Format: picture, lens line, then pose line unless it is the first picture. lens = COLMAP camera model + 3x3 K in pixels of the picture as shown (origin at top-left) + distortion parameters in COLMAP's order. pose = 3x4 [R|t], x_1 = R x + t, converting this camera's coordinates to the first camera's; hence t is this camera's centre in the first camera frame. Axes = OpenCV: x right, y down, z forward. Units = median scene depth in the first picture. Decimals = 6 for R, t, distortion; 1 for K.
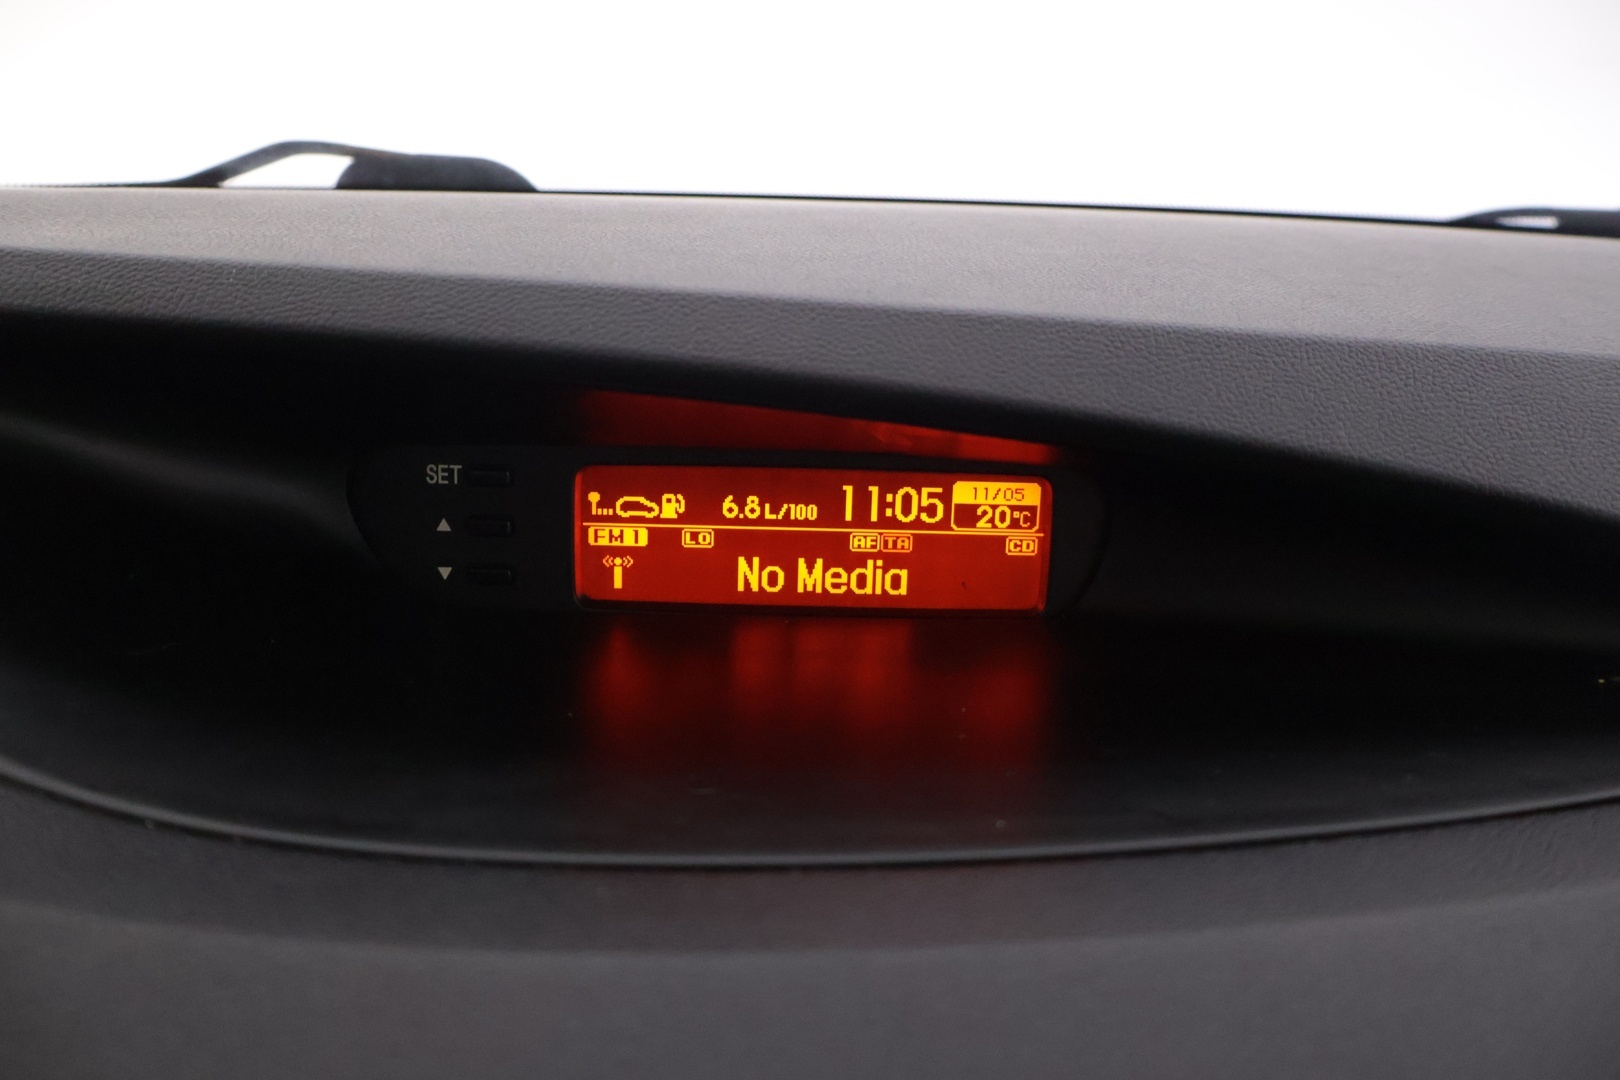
lens RADIAL K [[1450.6, 0, 812.7], [0, 1450.6, 539.3], [0, 0, 1]] dist [0.004651, 0.011983]
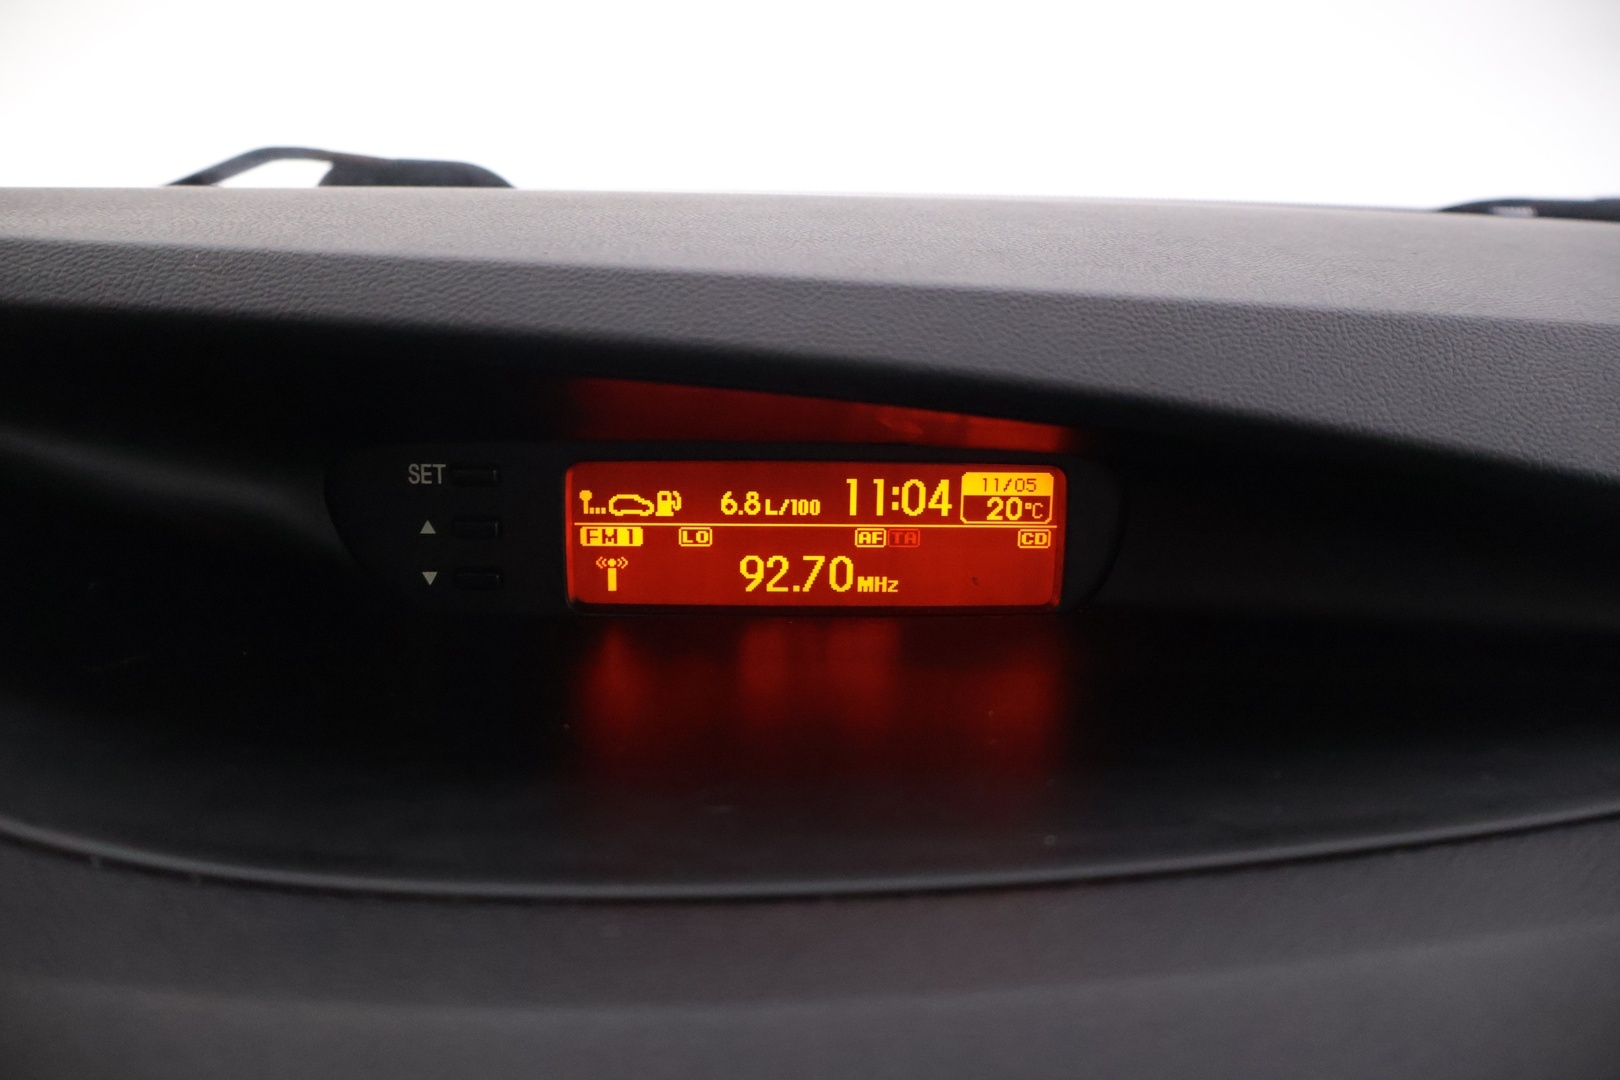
lens RADIAL K [[1380.2, 0, 804.9], [0, 1380.2, 536.2], [0, 0, 1]] dist [-0.006170, 0.002189]
pose [[0.999735, -0.018577, 0.013589, -0.023380], [0.018685, 0.999795, -0.007852, 0.008686], [-0.013441, 0.008104, 0.999877, 0.109805]]
